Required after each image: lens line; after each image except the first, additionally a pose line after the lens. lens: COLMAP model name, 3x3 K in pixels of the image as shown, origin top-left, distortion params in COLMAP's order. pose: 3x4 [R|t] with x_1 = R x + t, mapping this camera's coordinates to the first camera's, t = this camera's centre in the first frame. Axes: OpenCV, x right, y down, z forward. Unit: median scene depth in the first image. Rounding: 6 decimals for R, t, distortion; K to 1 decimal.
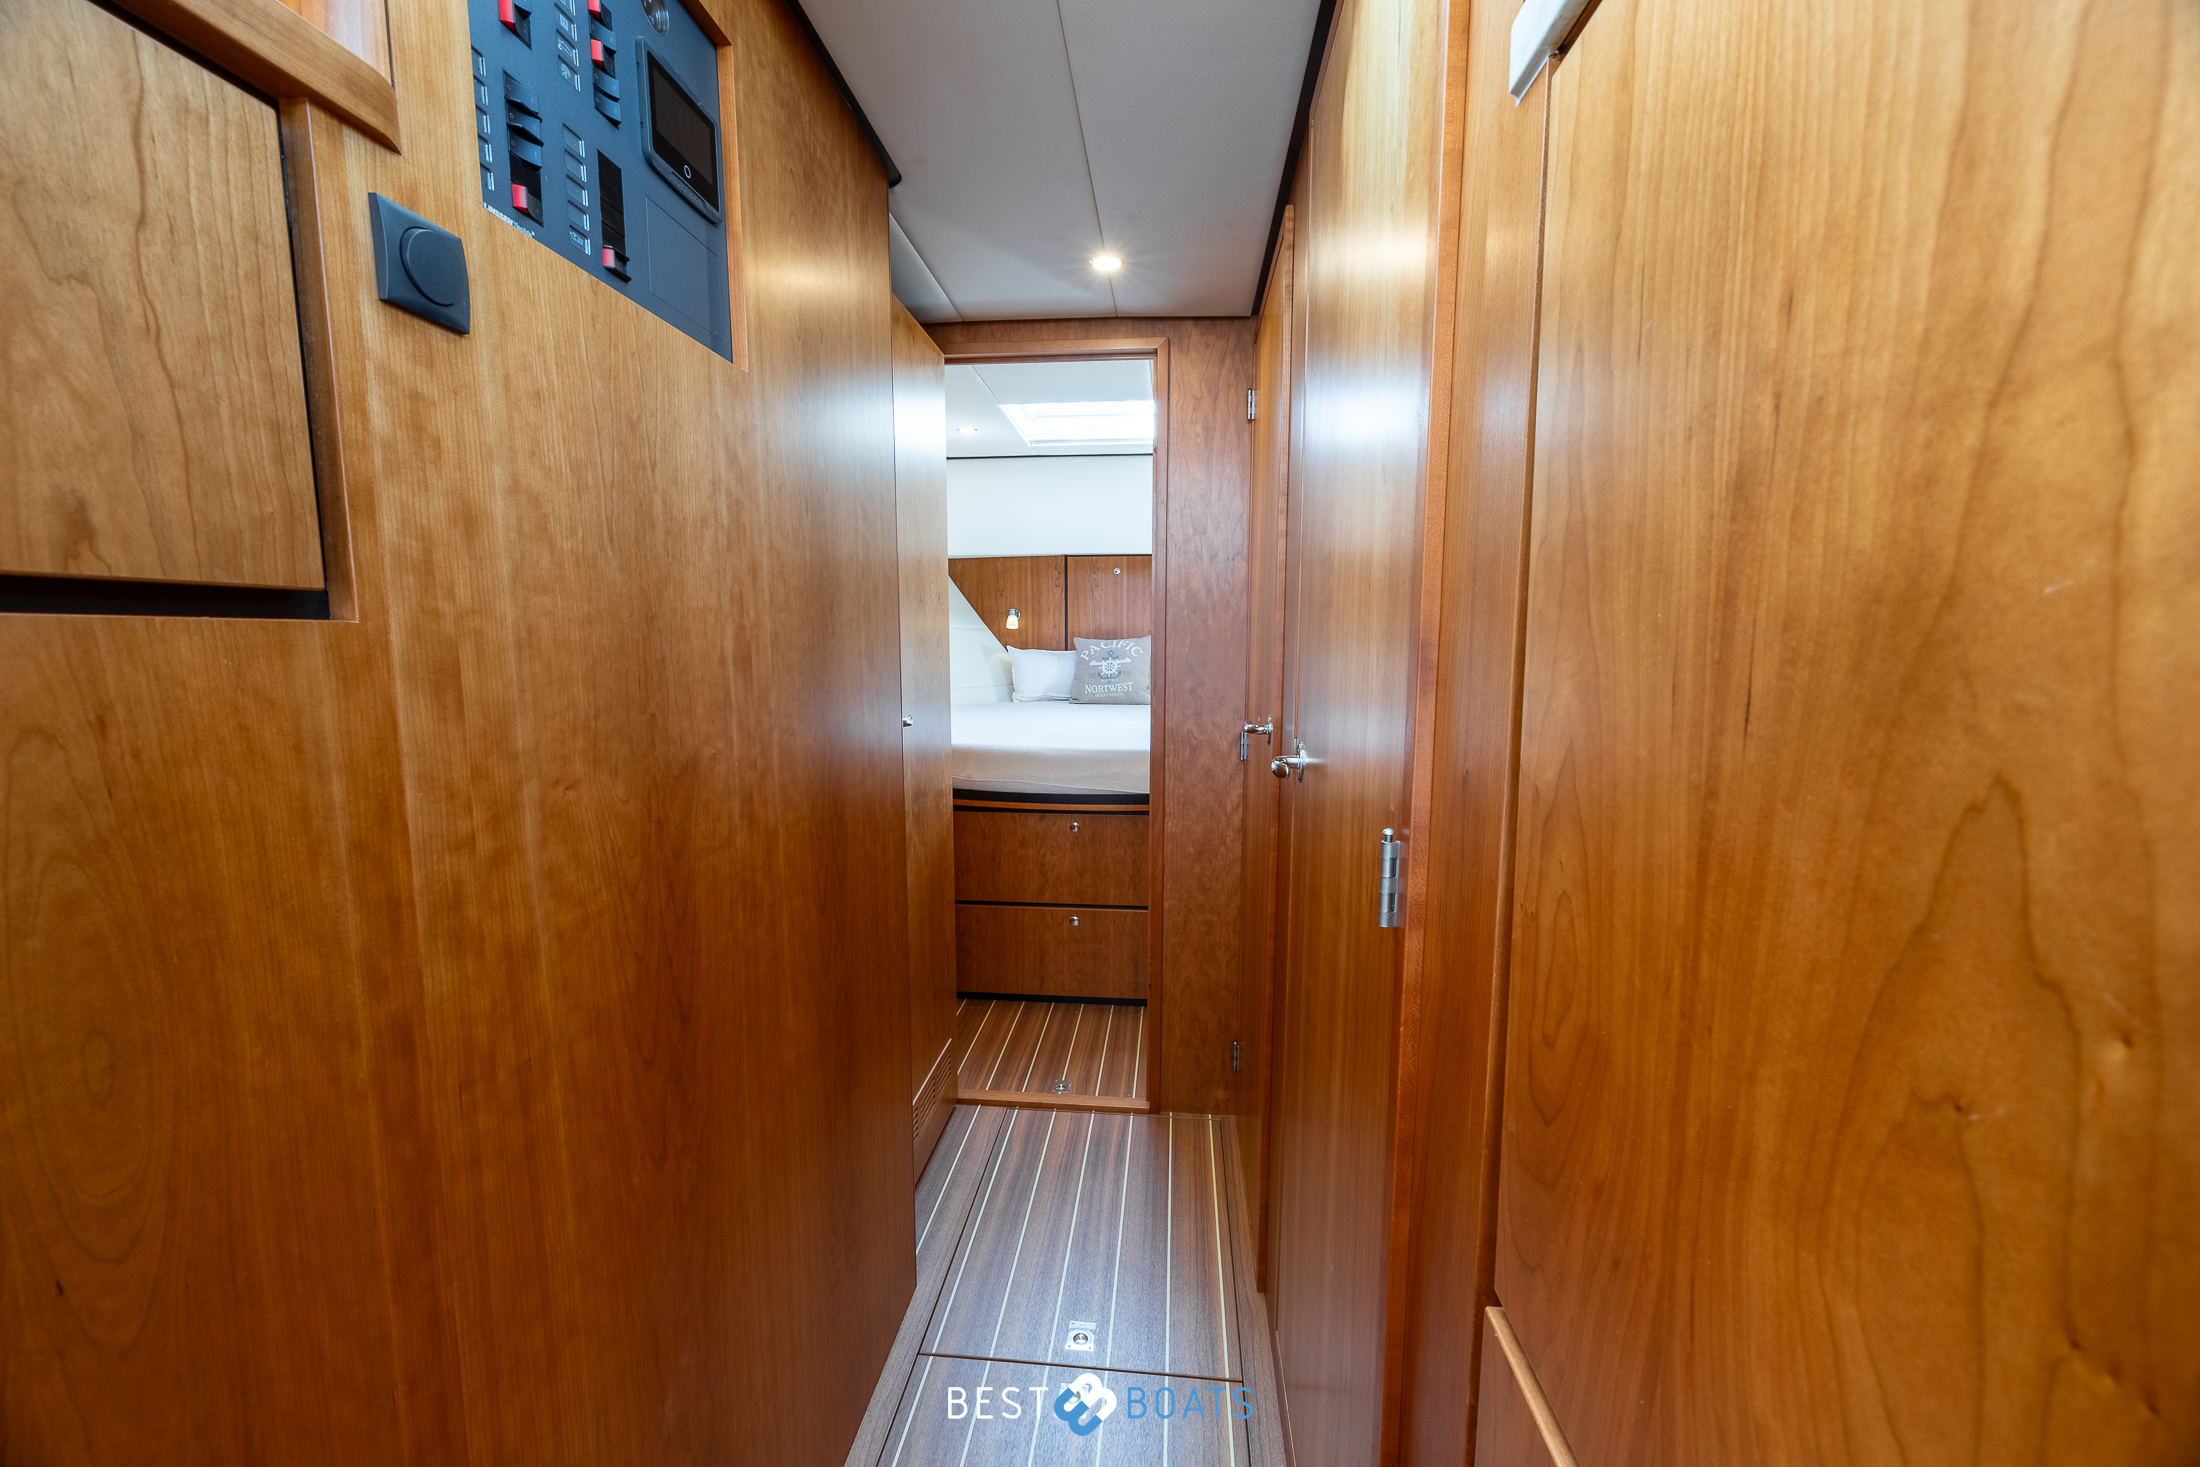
lens RADIAL K [[854.0, 0, 1097.1], [0, 854.0, 736.2], [0, 0, 1]] dist [-0.002075, -0.000022]
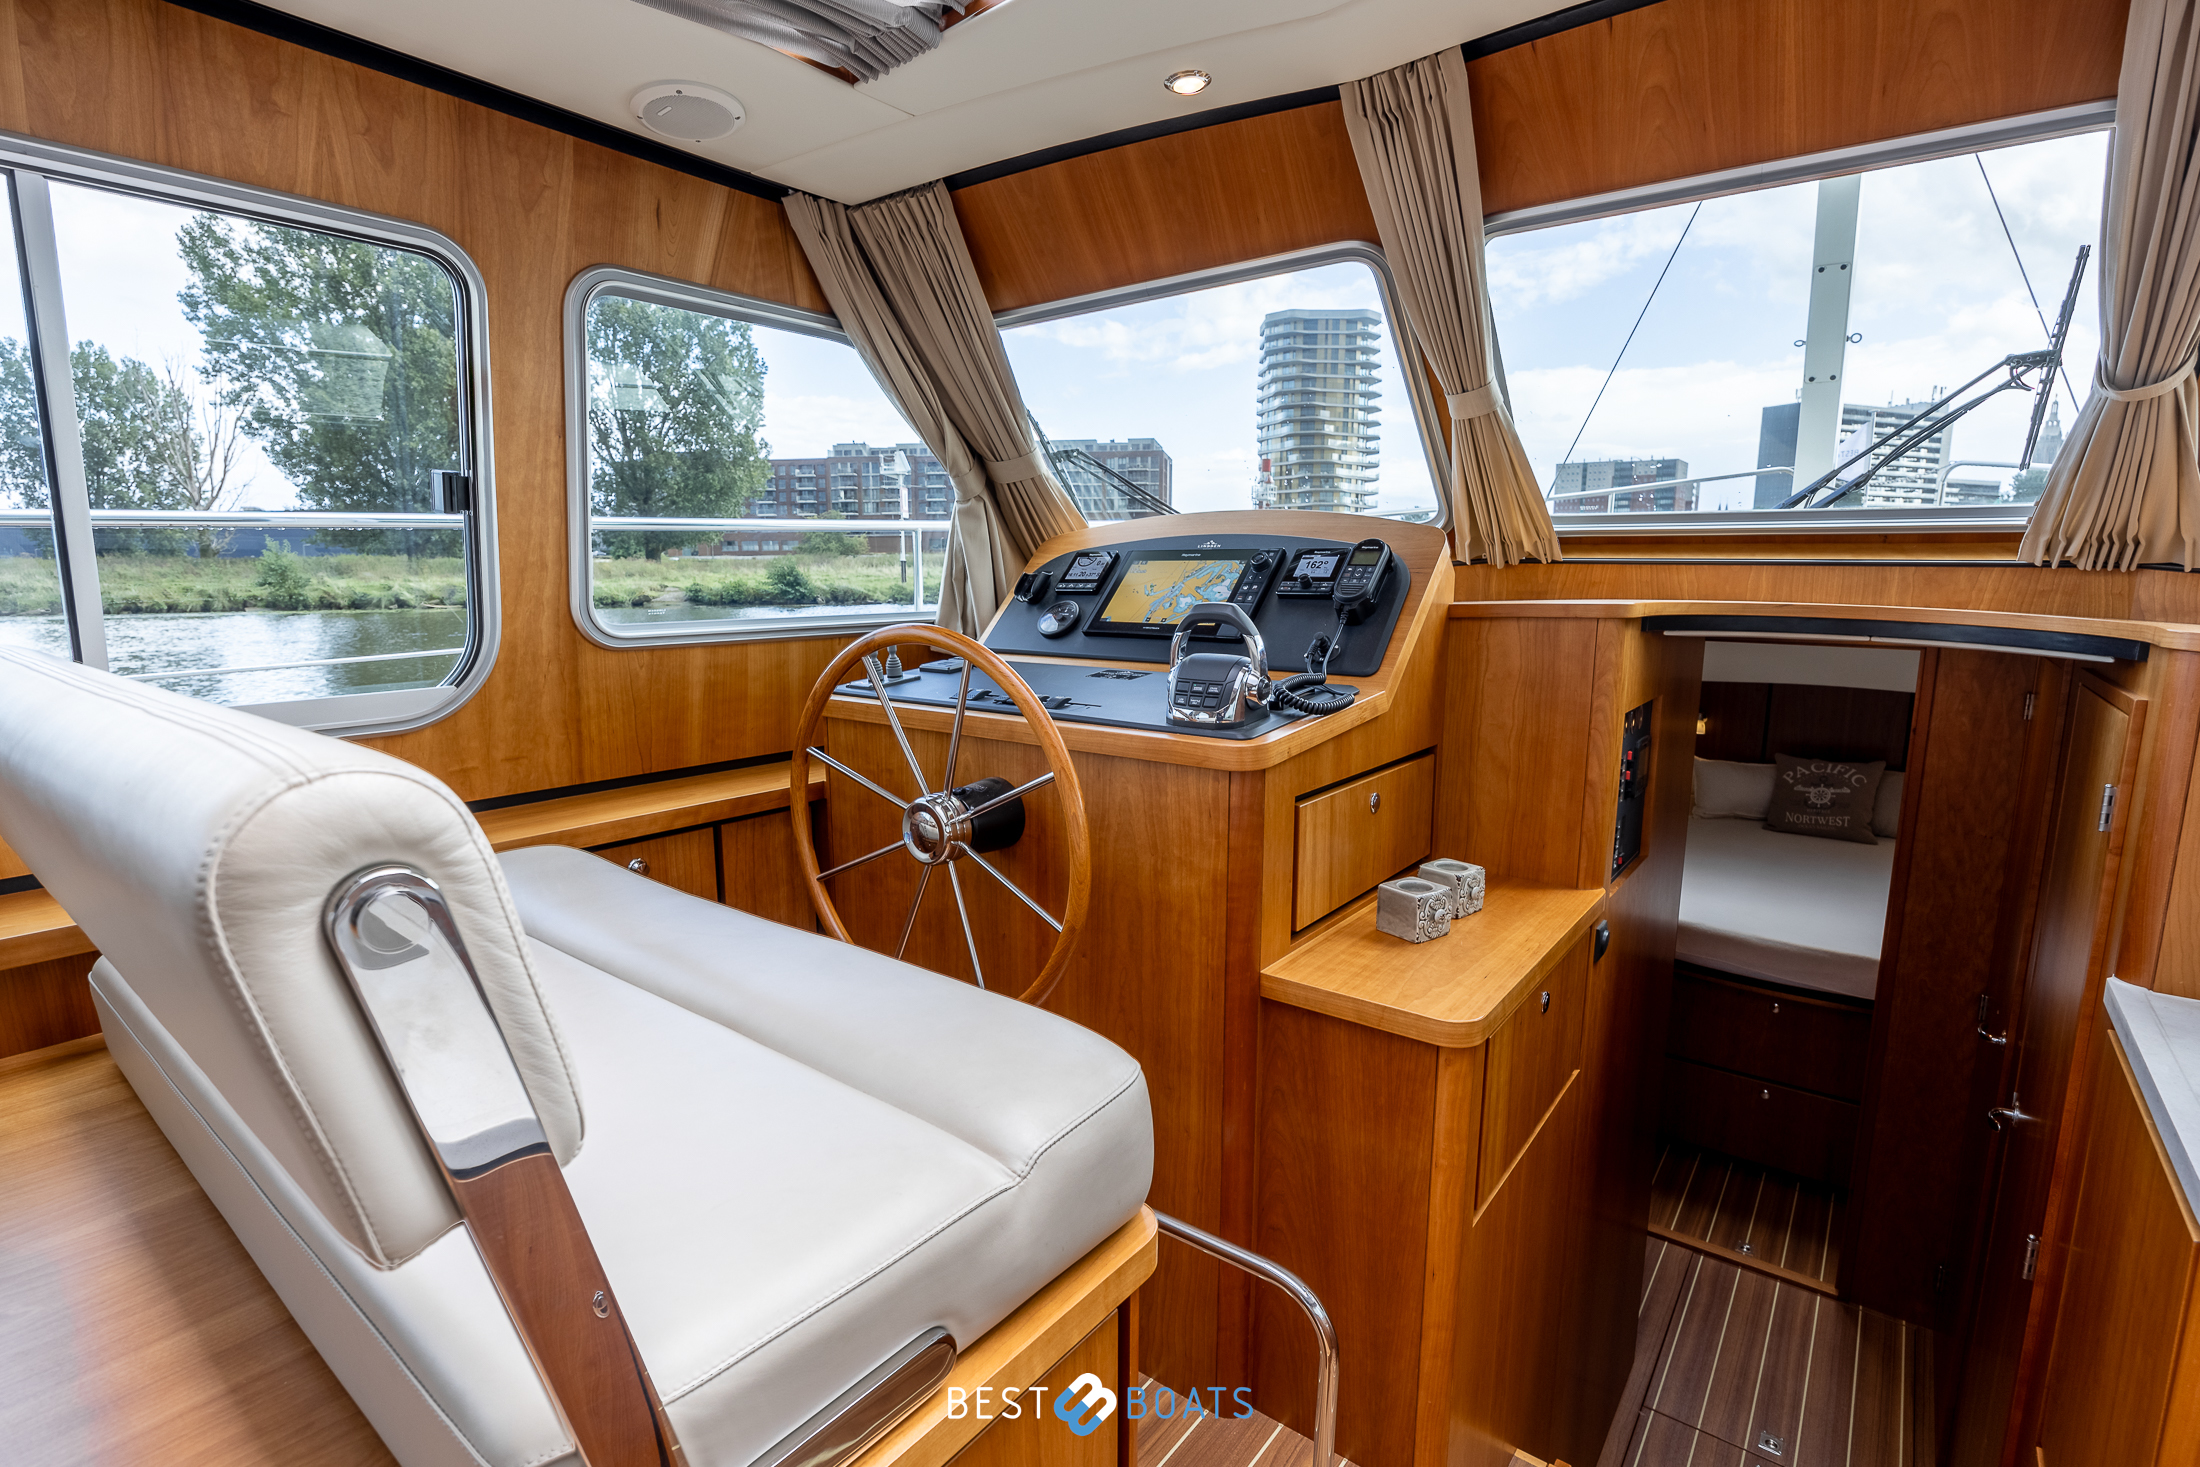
lens RADIAL K [[1063.1, 0, 1079.4], [0, 1063.1, 746.0], [0, 0, 1]] dist [-0.004705, -0.003436]
pose [[0.841653, 0.087408, -0.532898, -0.103628], [-0.058616, 0.995770, 0.070752, -0.332125], [0.536828, -0.028312, 0.843217, -0.706251]]
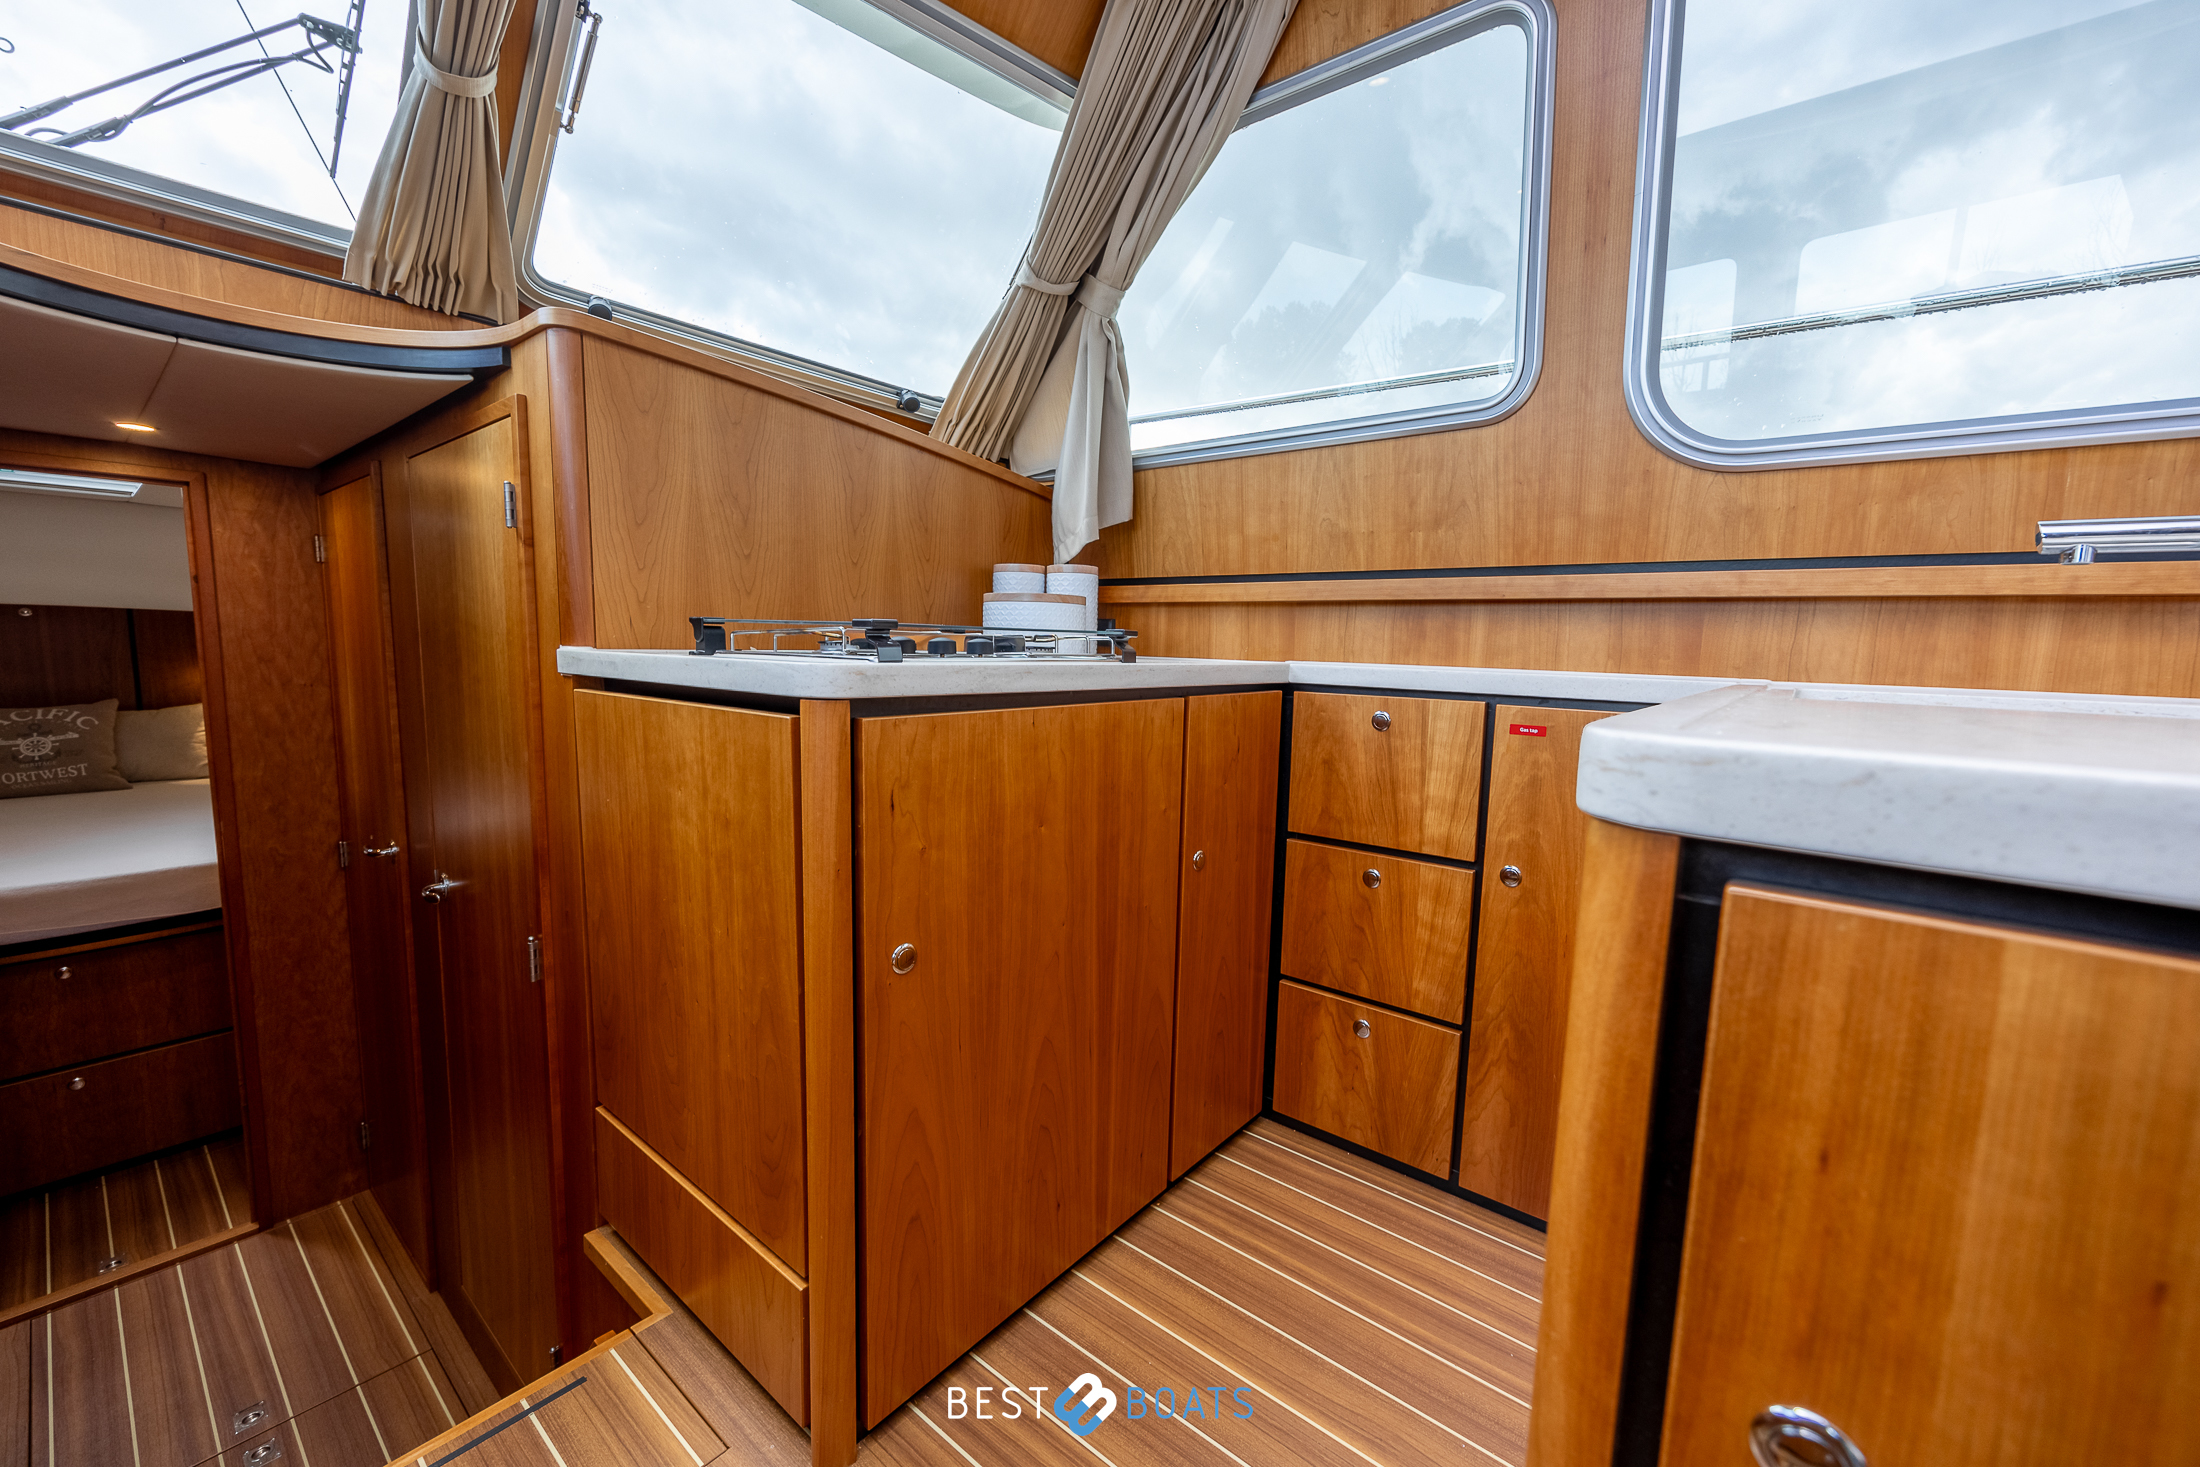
lens RADIAL K [[884.4, 0, 1122.1], [0, 884.4, 737.4], [0, 0, 1]] dist [-0.003185, 0.000742]
pose [[0.557119, -0.082553, 0.826319, -0.186065], [0.072364, 0.996088, 0.050725, -0.117948], [-0.827274, 0.031536, 0.560913, -0.445535]]
